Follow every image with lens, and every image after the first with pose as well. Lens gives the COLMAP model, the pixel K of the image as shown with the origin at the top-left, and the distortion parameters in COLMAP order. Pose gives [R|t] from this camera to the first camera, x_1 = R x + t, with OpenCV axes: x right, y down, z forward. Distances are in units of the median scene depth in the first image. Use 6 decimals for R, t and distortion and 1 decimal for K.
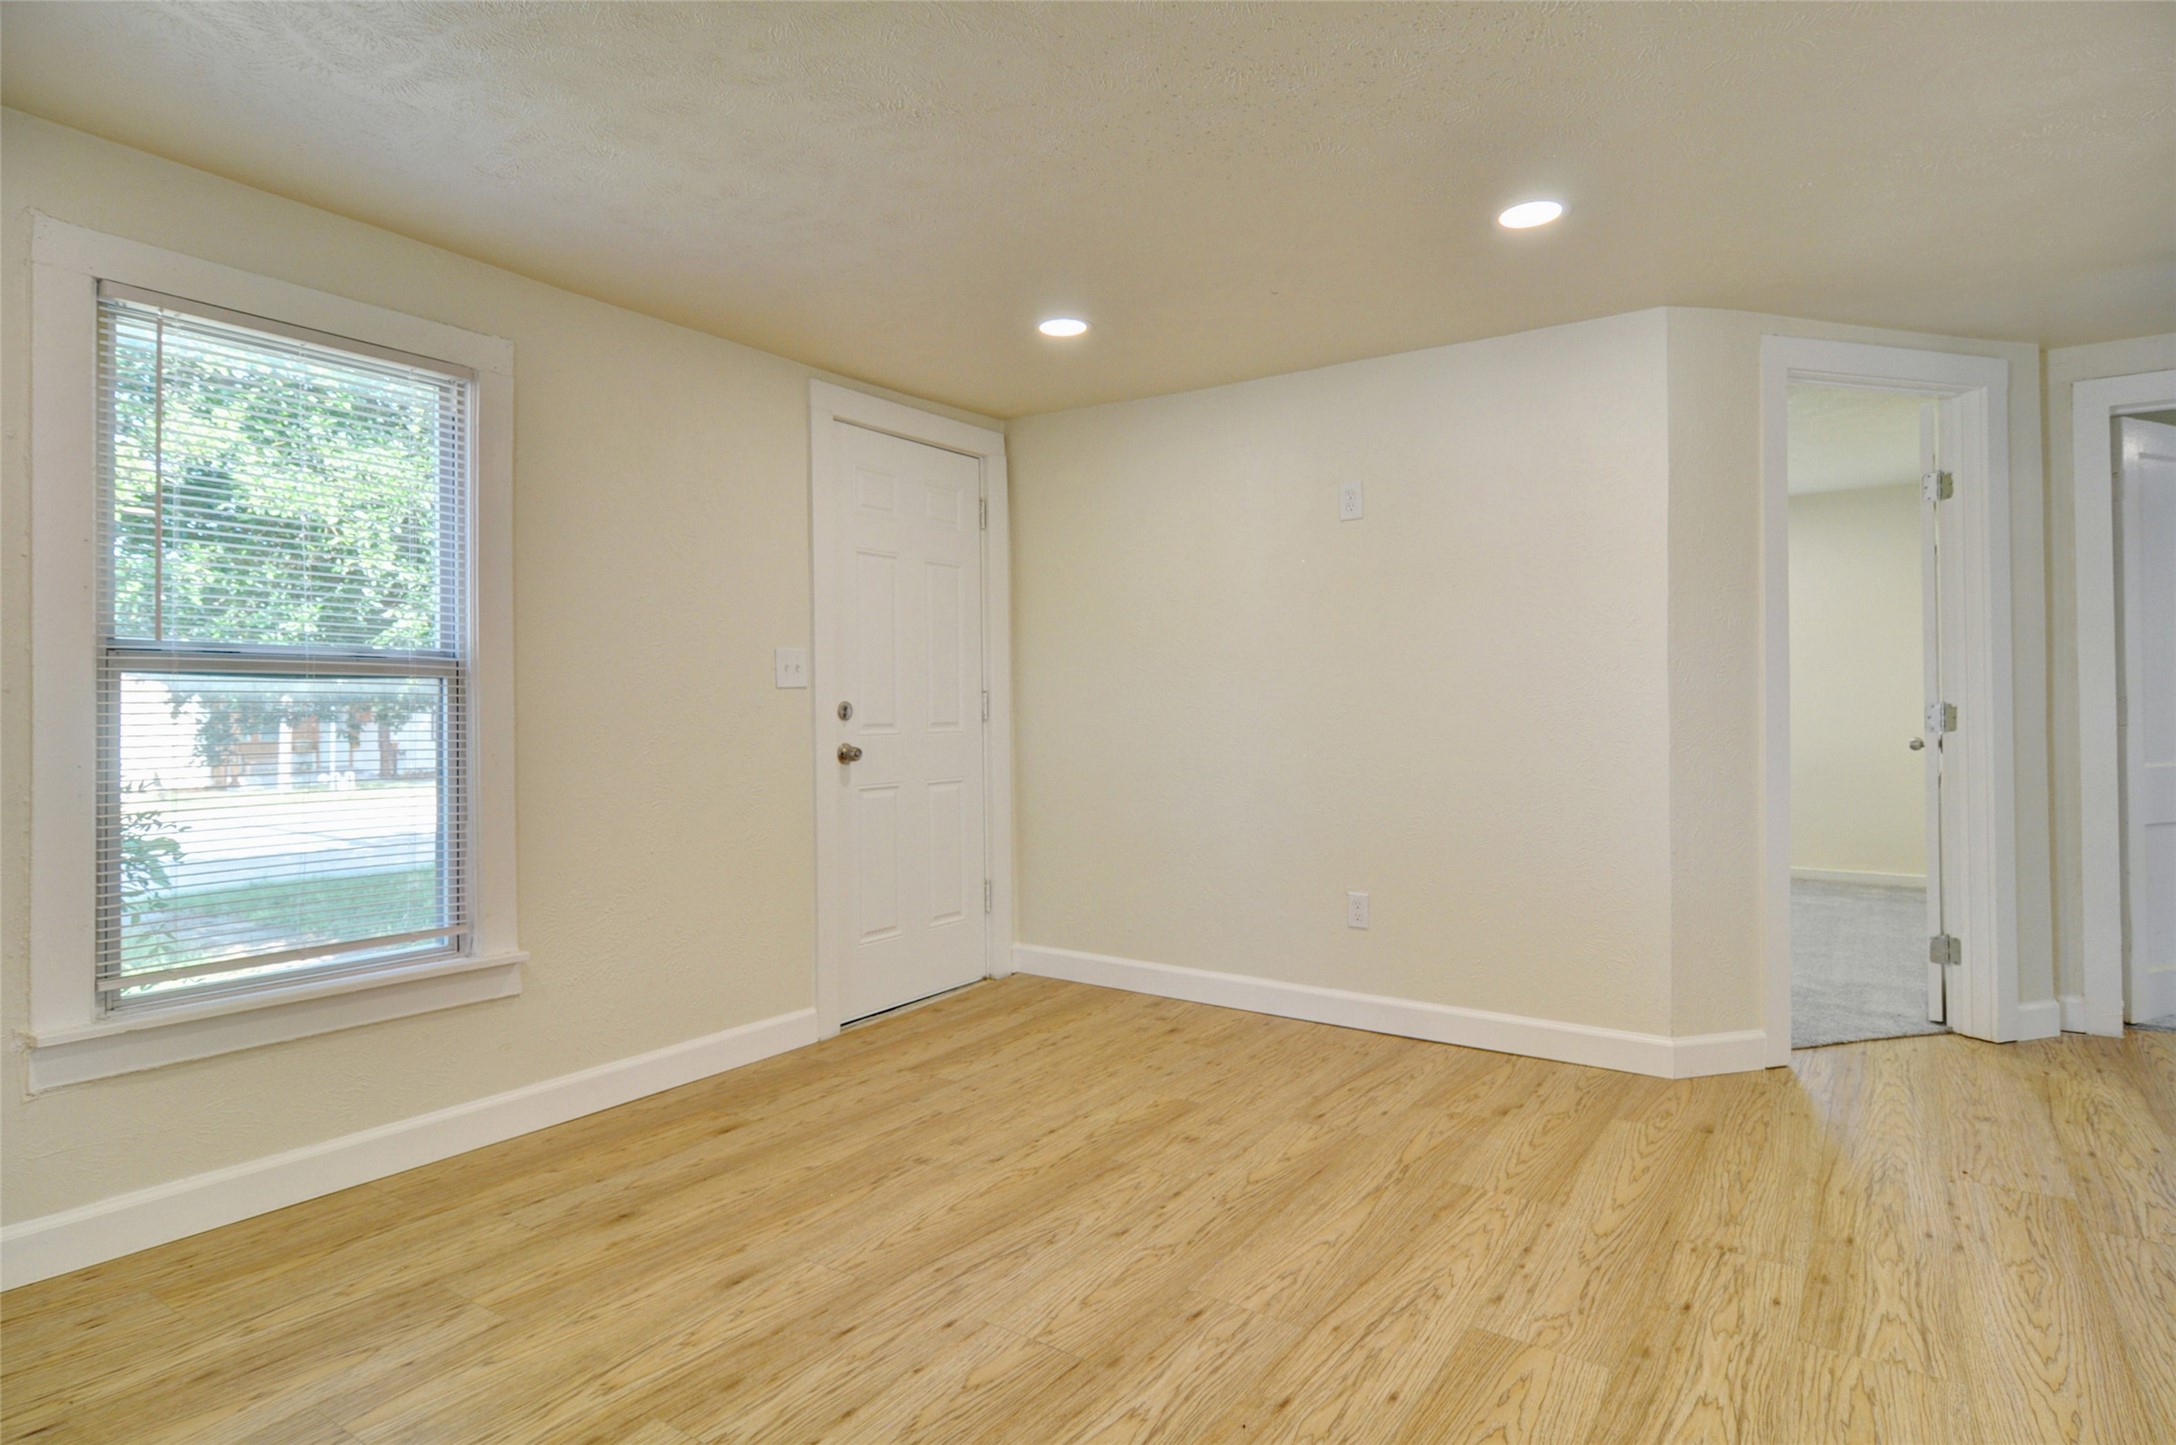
lens RADIAL K [[1166.2, 0, 1085.1], [0, 1166.2, 704.4], [0, 0, 1]] dist [0.005175, -0.001840]
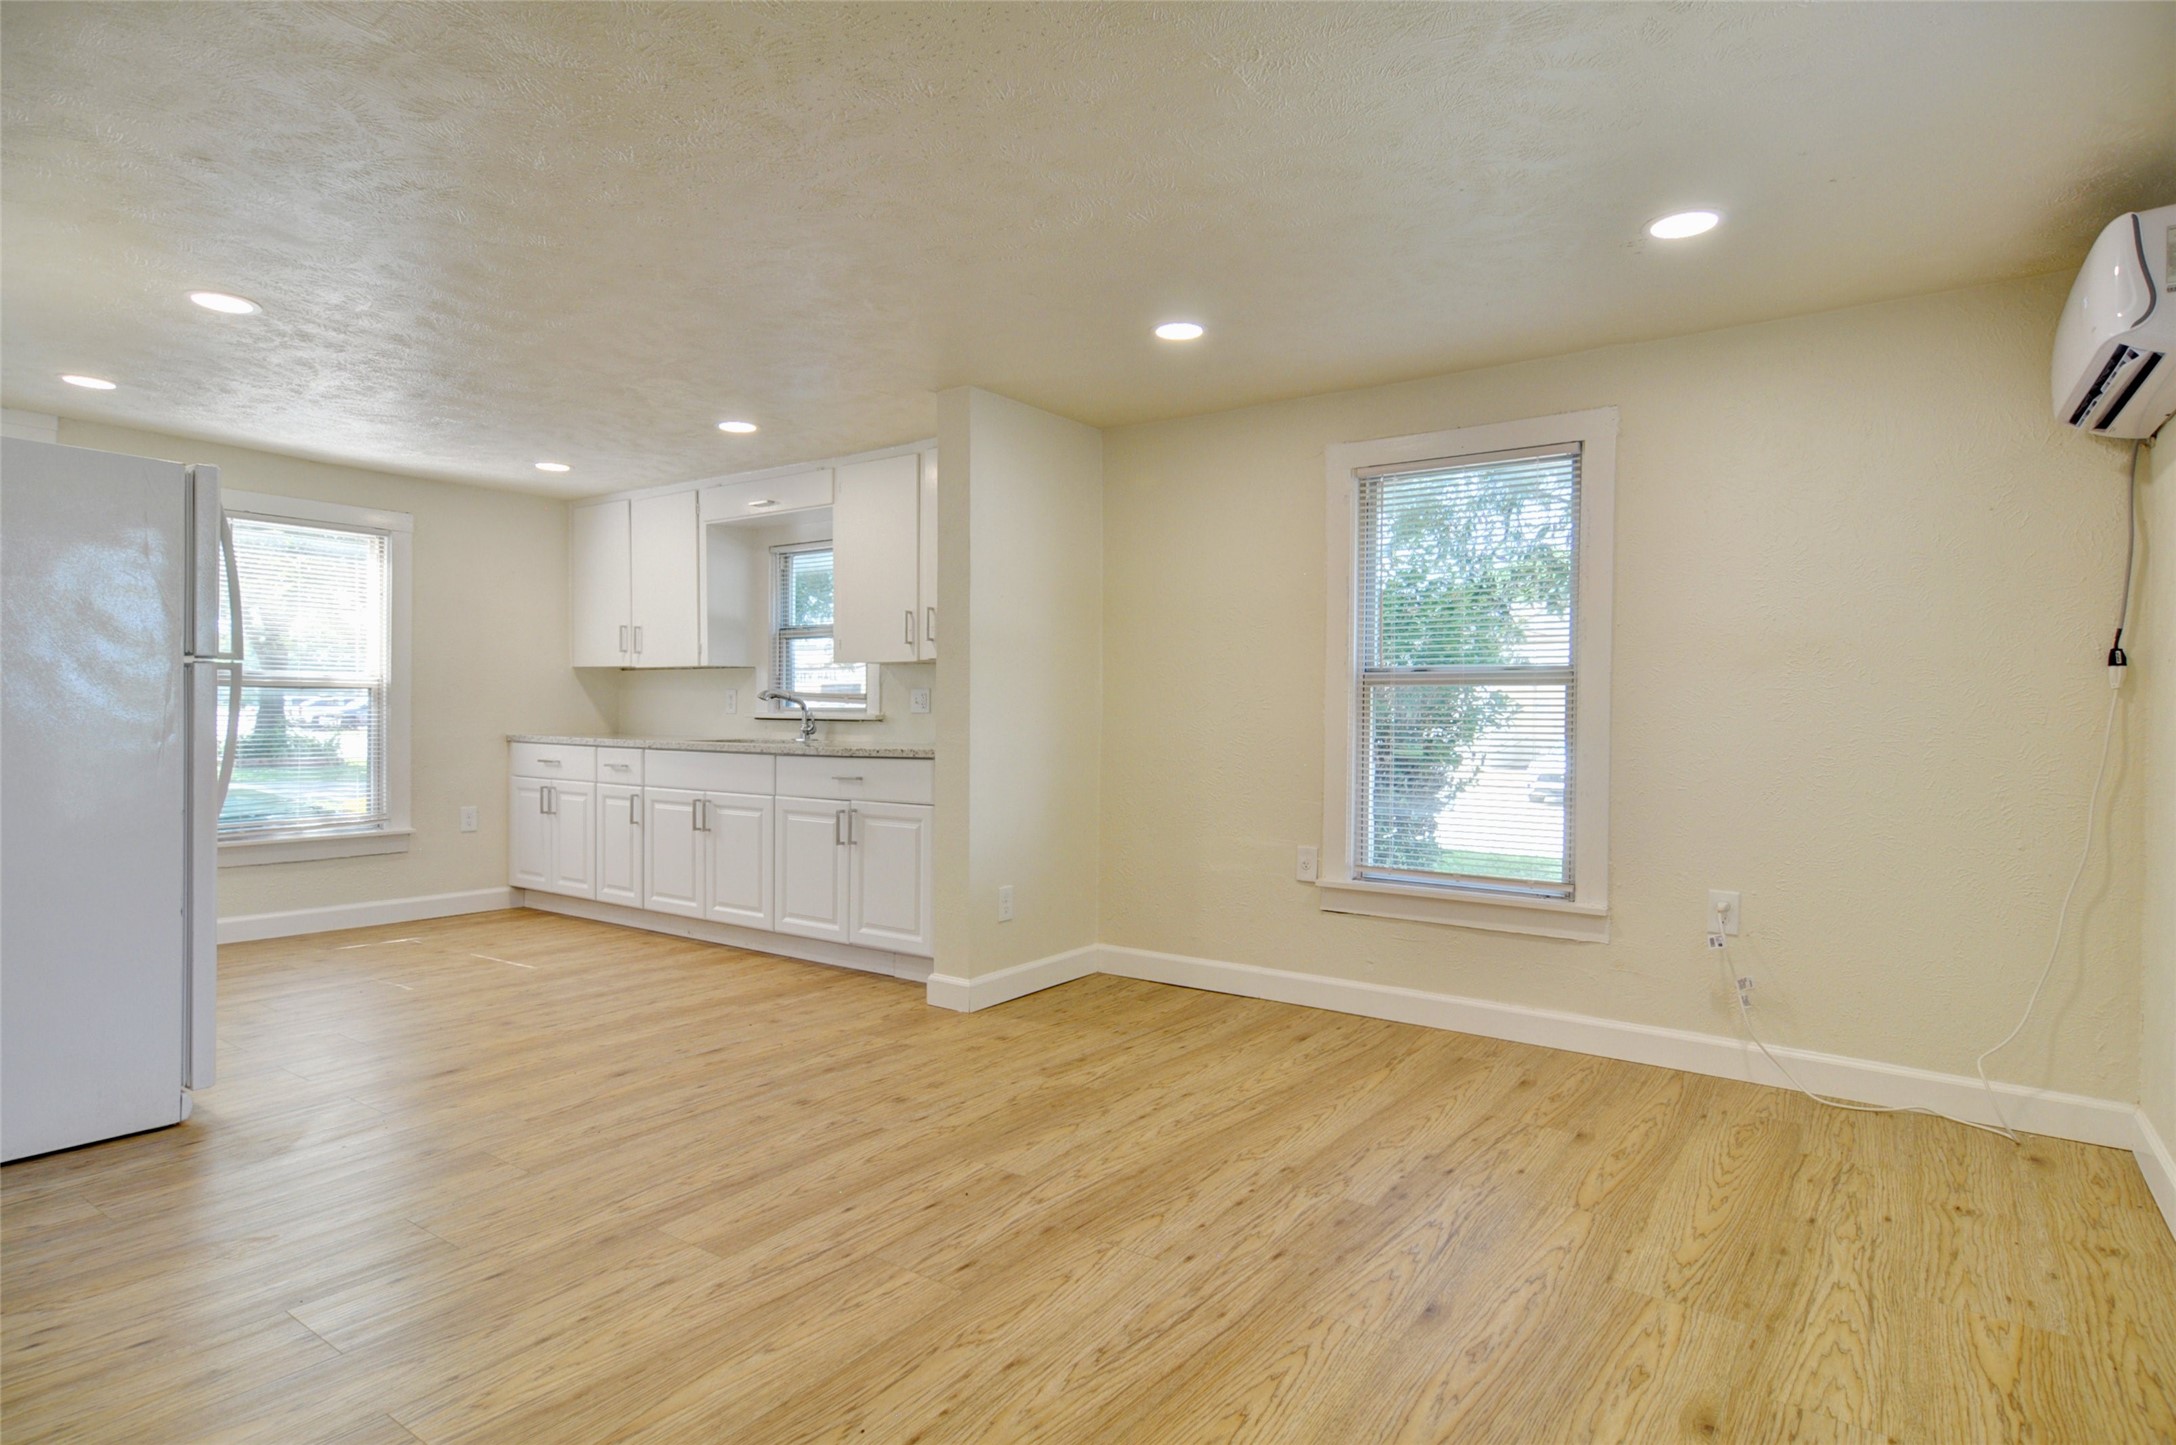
lens RADIAL K [[1166.2, 0, 1085.1], [0, 1166.2, 704.4], [0, 0, 1]] dist [0.005175, -0.001840]
pose [[-0.999610, -0.003256, 0.027725, -0.034988], [-0.003573, 0.999929, -0.011400, 0.009664], [-0.027686, -0.011494, -0.999551, 1.638813]]
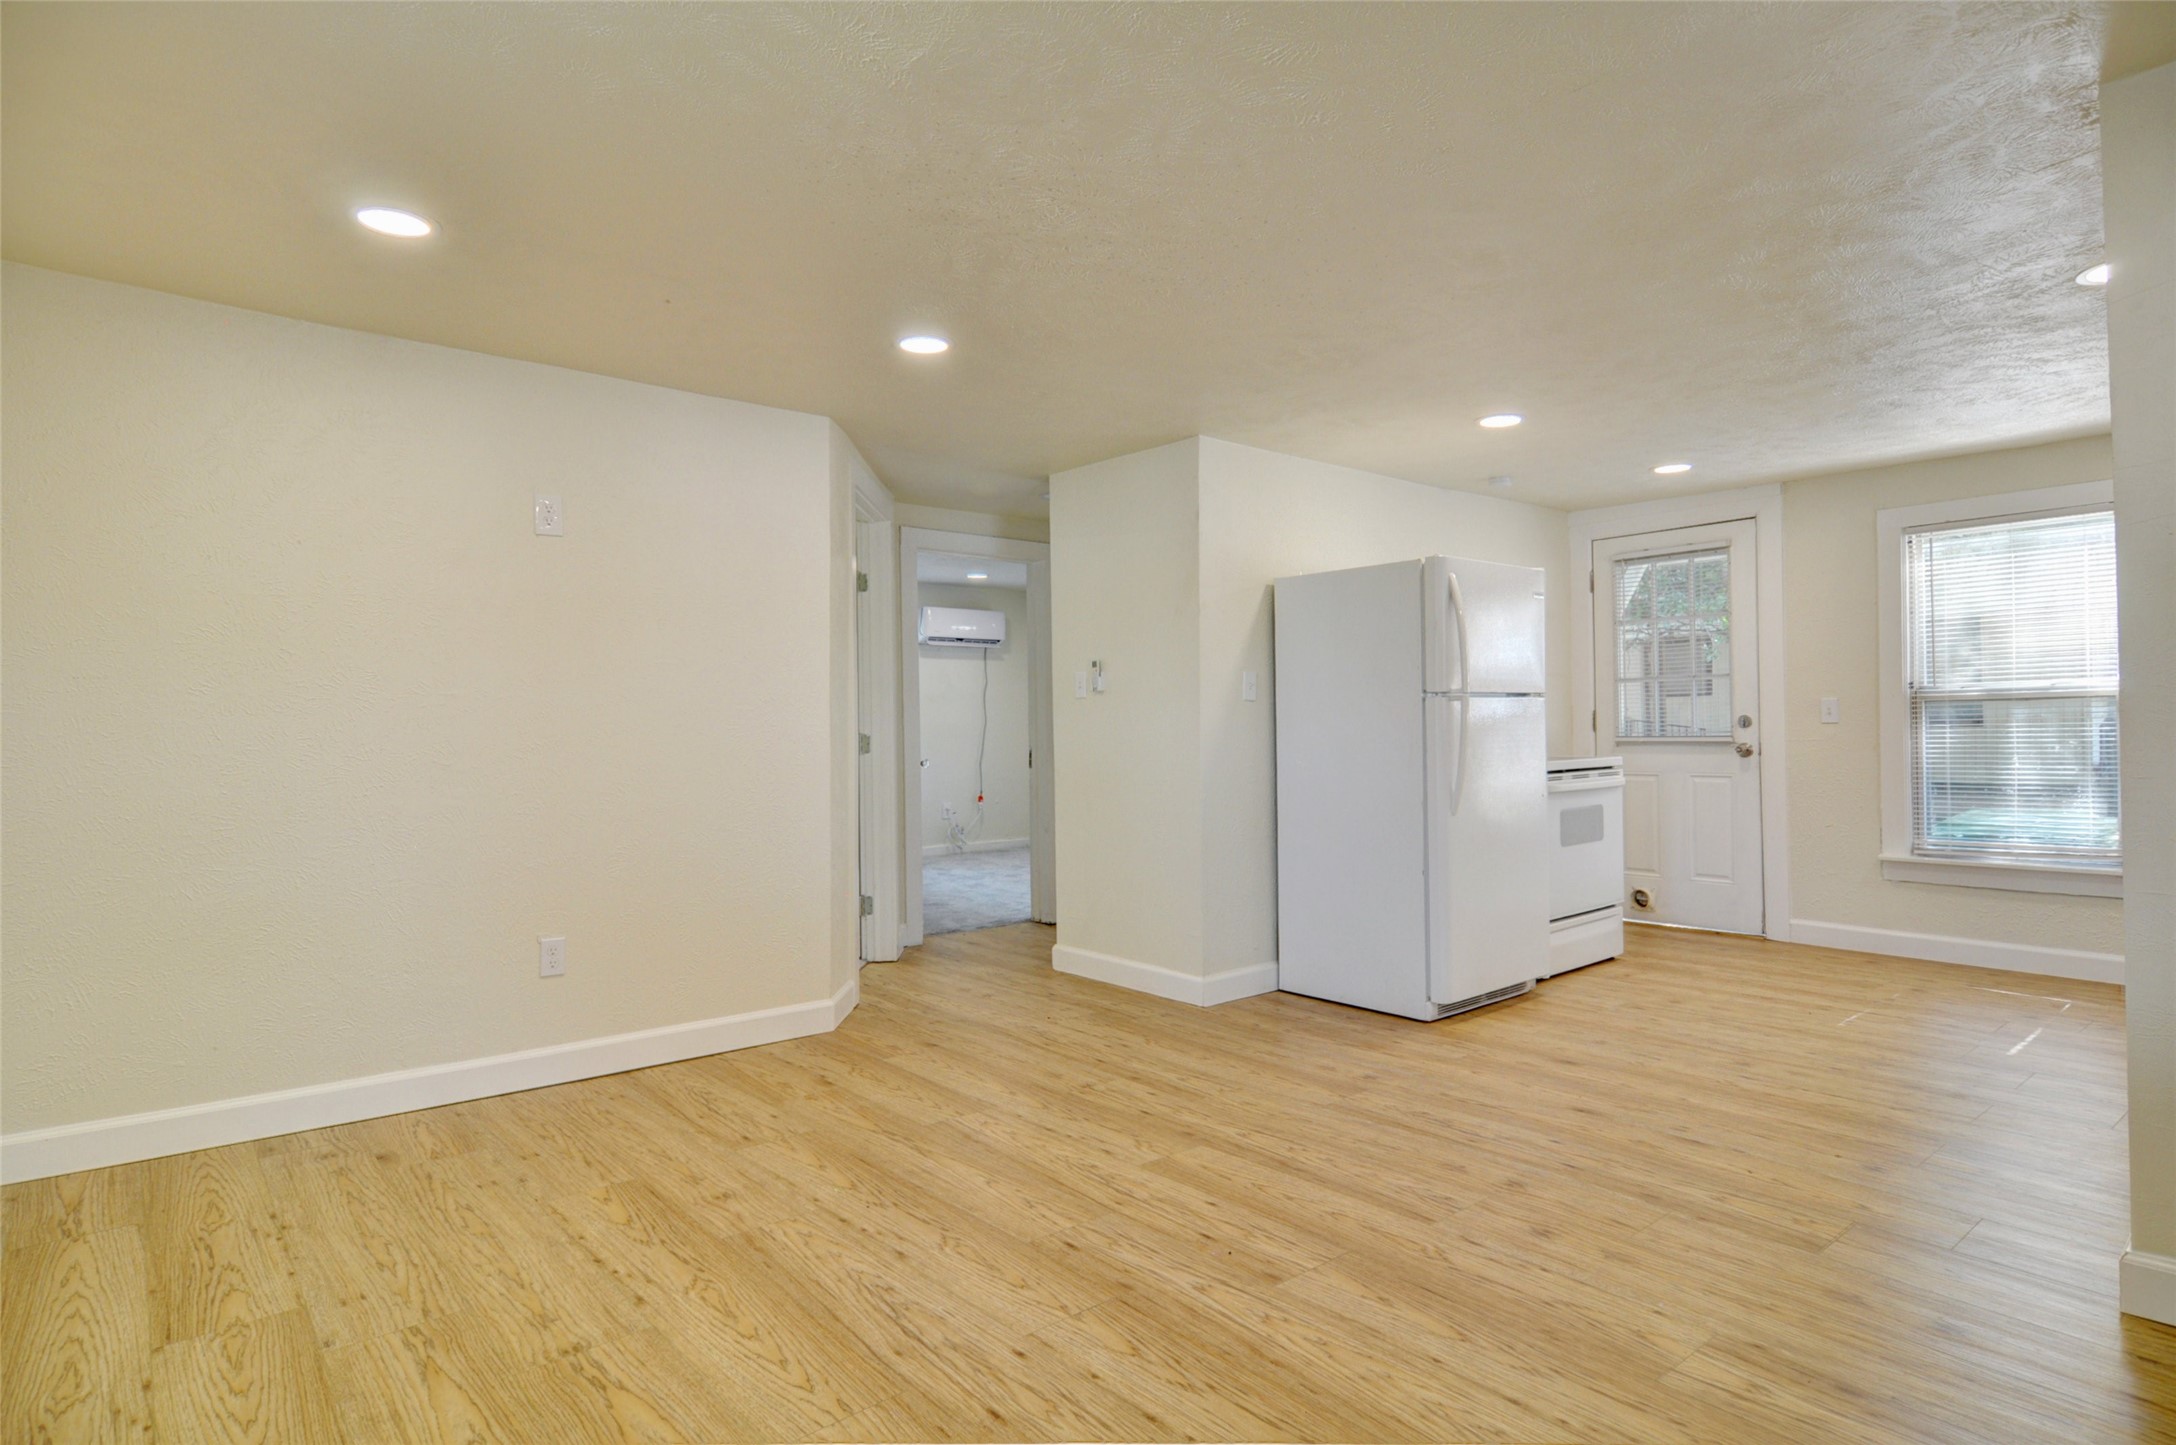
lens RADIAL K [[1151.8, 0, 1083.4], [0, 1151.8, 728.0], [0, 0, 1]] dist [0.004392, -0.001559]
pose [[0.278217, 0.004254, 0.960509, -0.797895], [0.007590, 0.999949, -0.006627, 0.008161], [-0.960488, 0.009134, 0.278171, 0.518316]]
